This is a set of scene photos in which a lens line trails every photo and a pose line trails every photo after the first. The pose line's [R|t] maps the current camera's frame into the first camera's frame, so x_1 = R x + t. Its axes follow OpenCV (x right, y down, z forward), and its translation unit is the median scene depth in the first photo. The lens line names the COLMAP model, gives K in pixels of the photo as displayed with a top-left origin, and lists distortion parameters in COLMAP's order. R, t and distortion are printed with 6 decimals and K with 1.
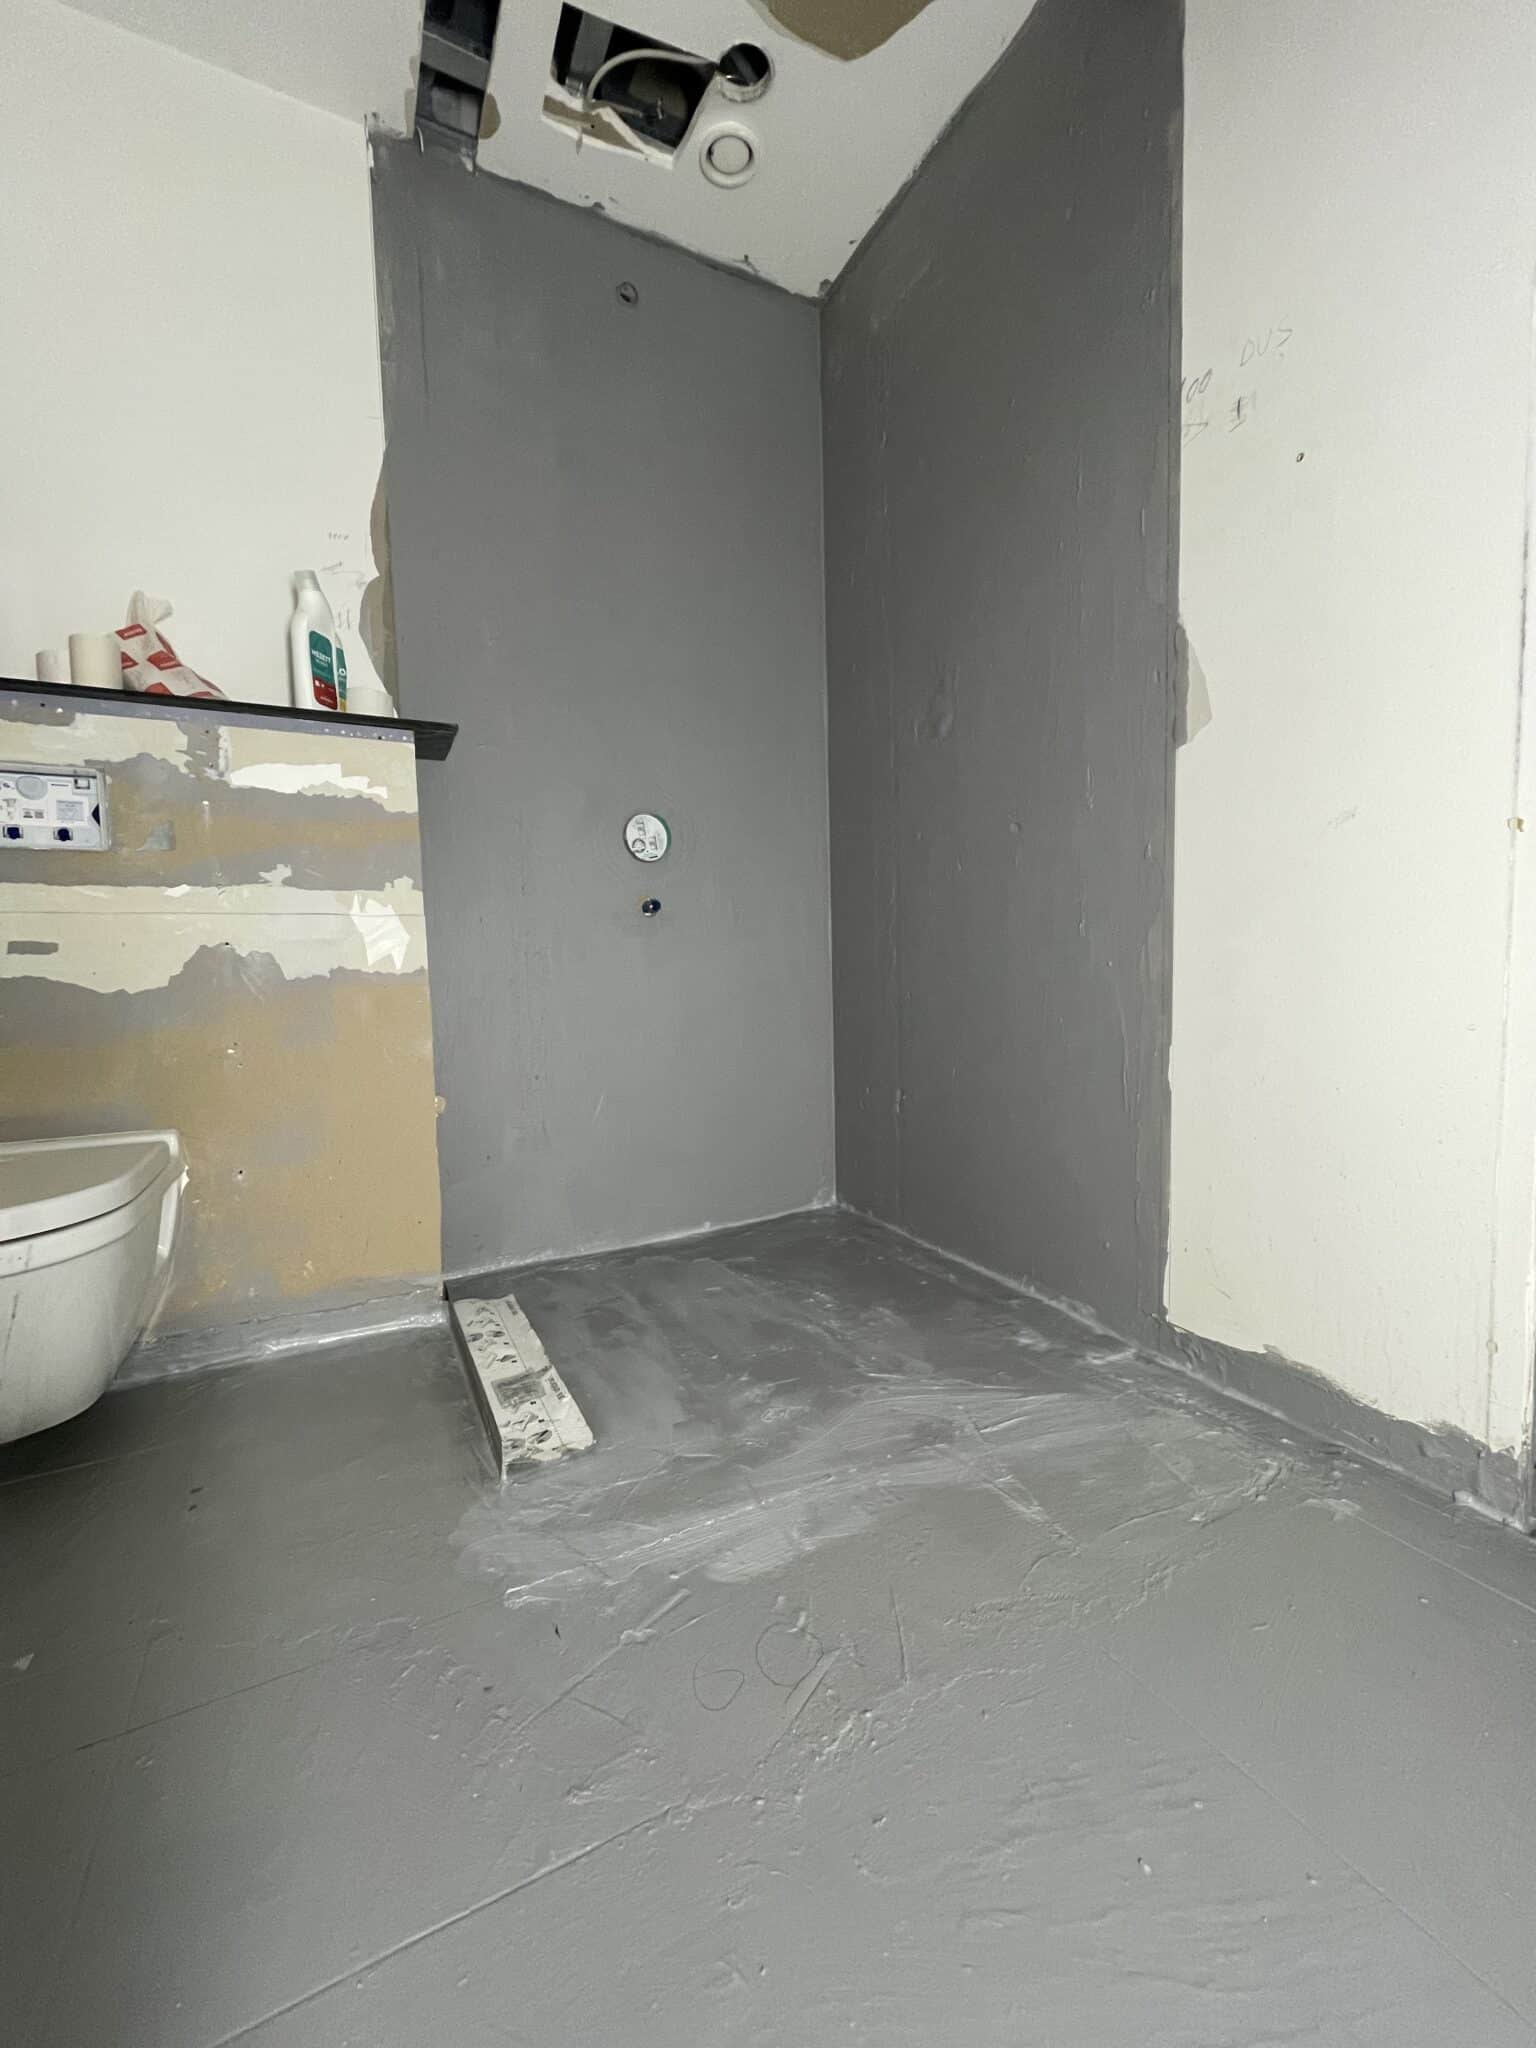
lens RADIAL K [[825.5, 0, 767.0], [0, 825.5, 1026.9], [0, 0, 1]] dist [-0.005295, 0.000347]
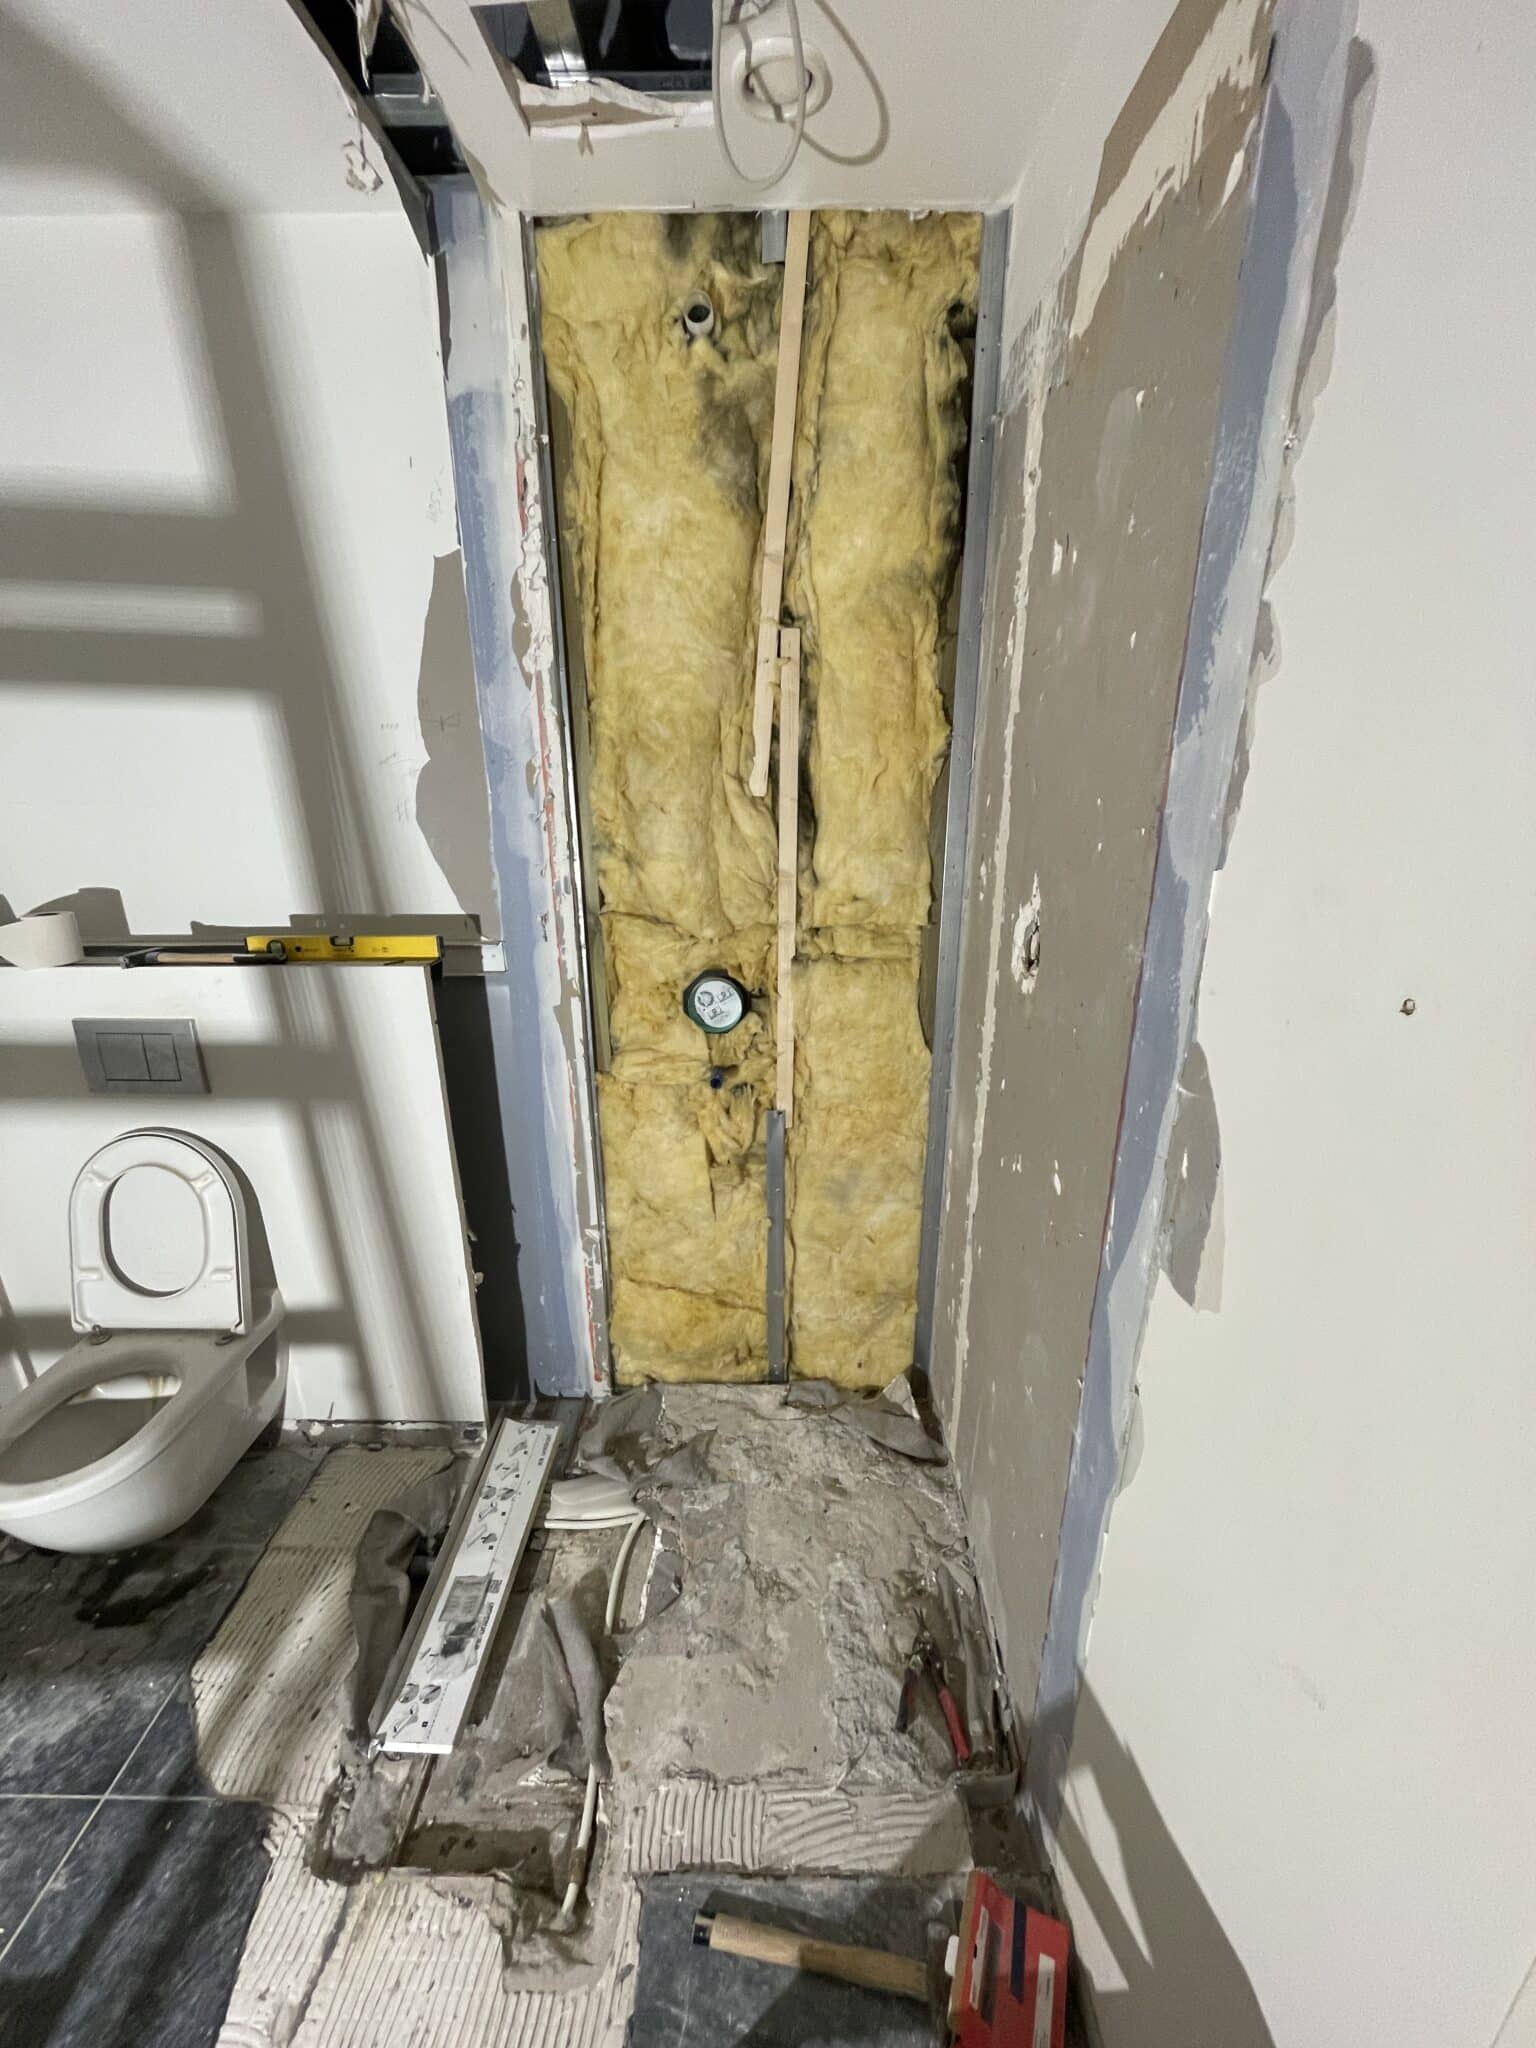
lens RADIAL K [[825.5, 0, 769.9], [0, 825.5, 1021.6], [0, 0, 1]] dist [-0.005295, 0.000347]
pose [[0.879606, 0.167563, -0.445214, 0.378334], [-0.054384, 0.965194, 0.255819, -0.552124], [0.472584, -0.200808, 0.858103, 0.320209]]
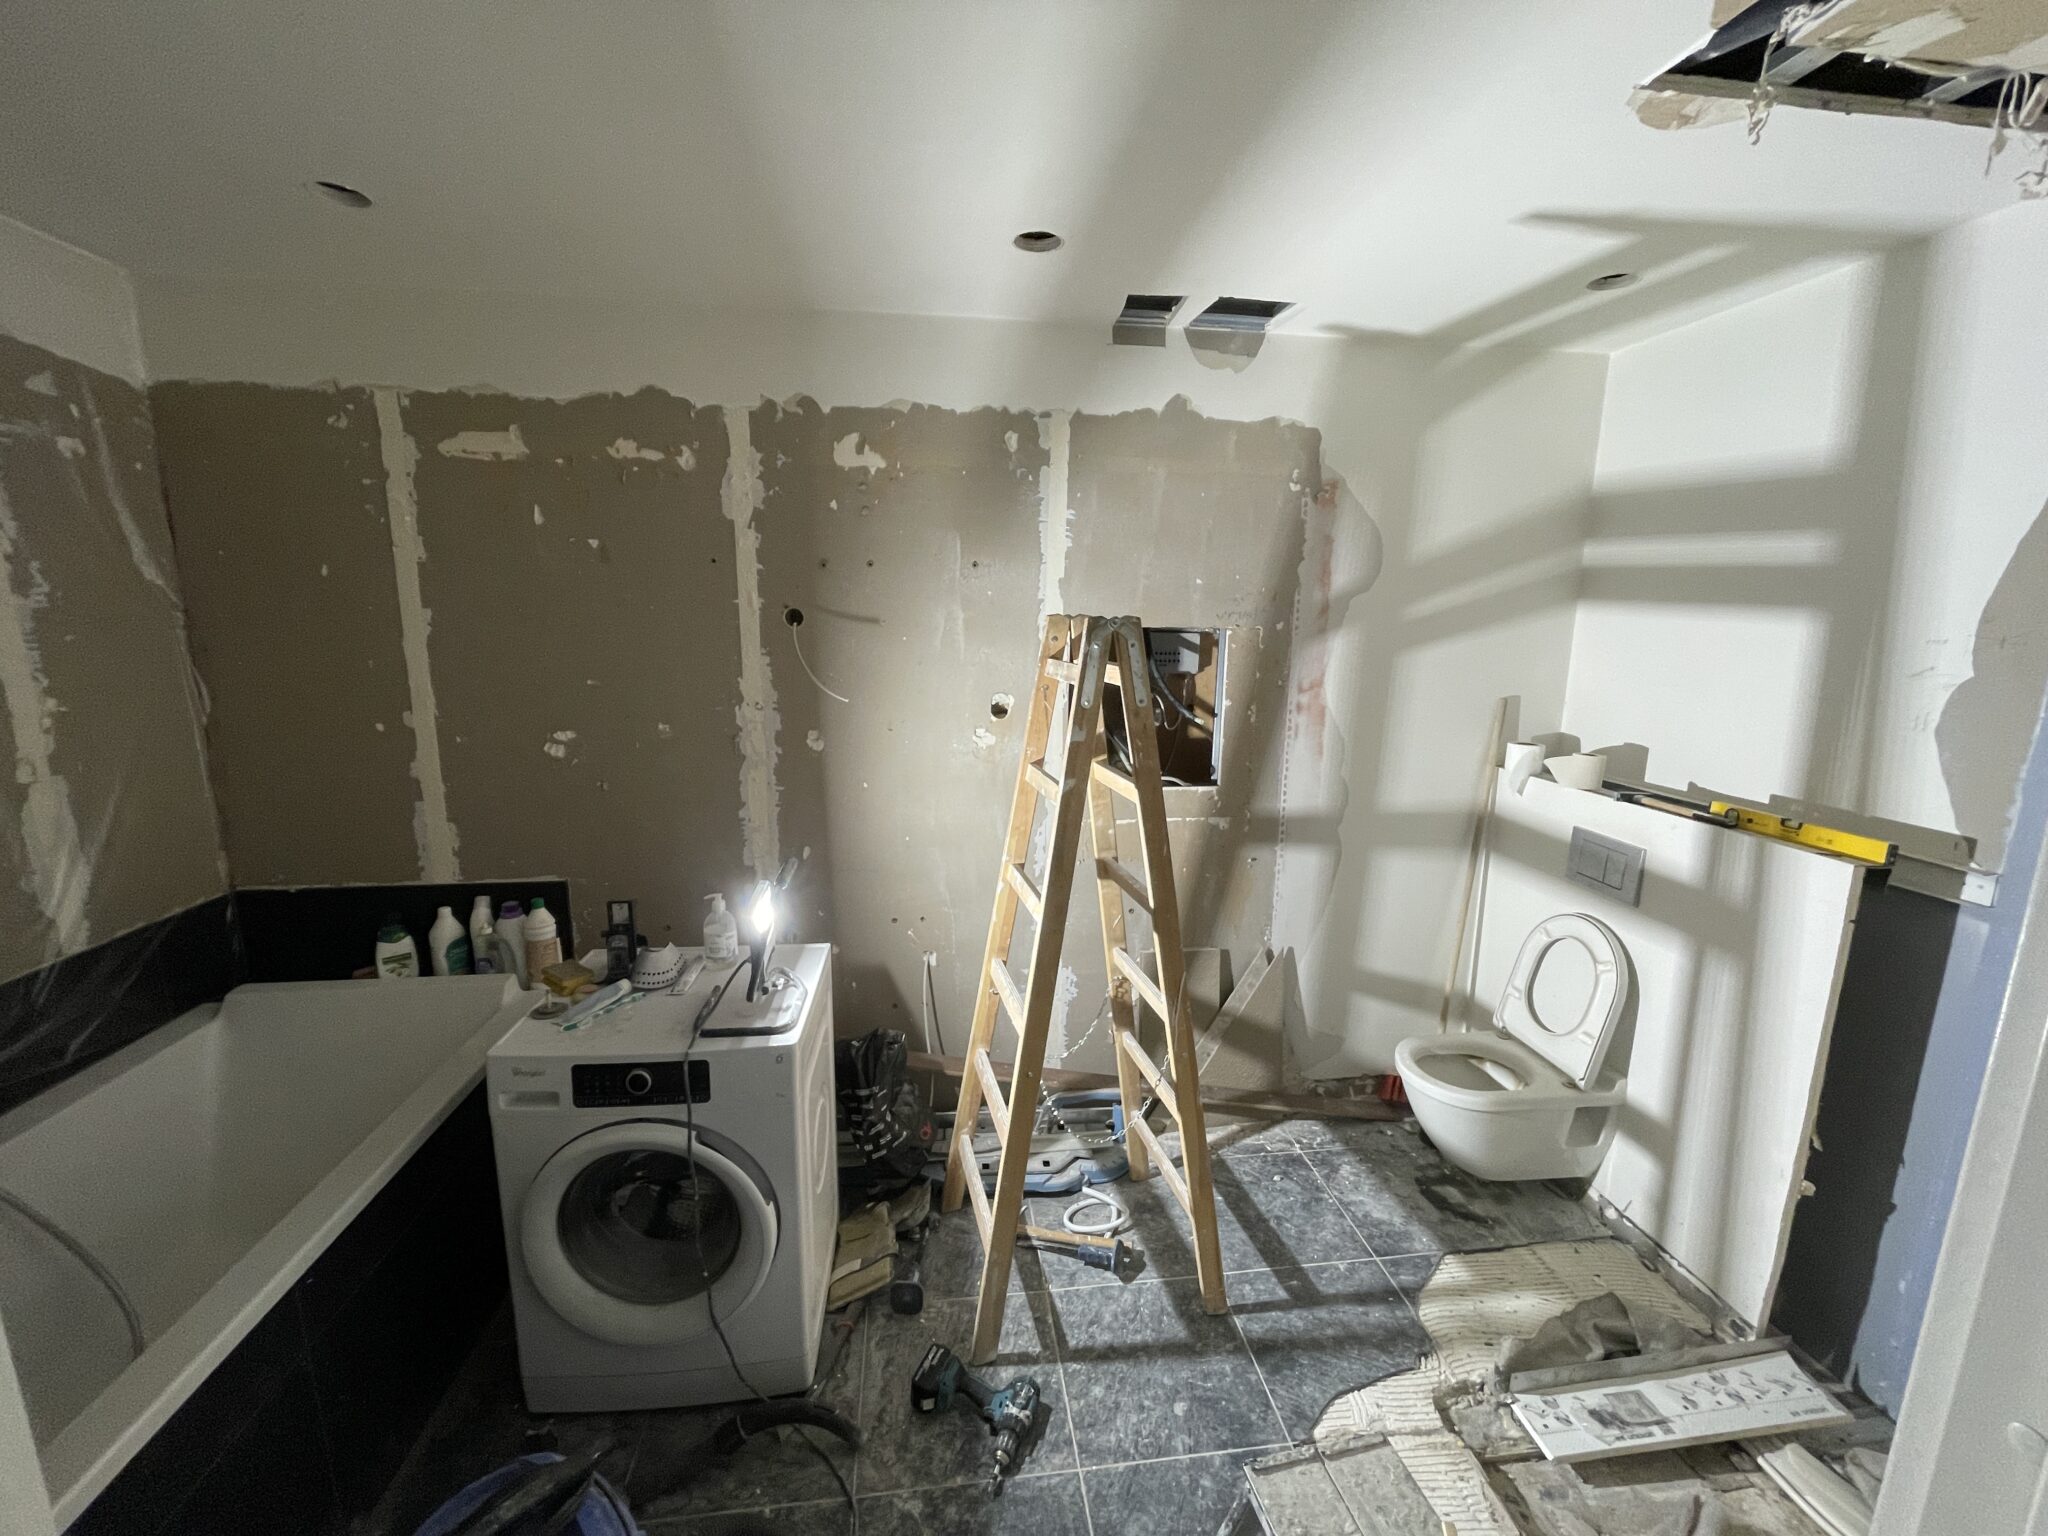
lens RADIAL K [[825.5, 0, 1022.5], [0, 825.5, 763.2], [0, 0, 1]] dist [-0.005295, 0.000347]
pose [[-0.355693, 0.190831, -0.914913, 0.835308], [-0.074291, 0.970062, 0.231216, -0.622745], [0.931645, 0.150211, -0.330867, 0.333891]]
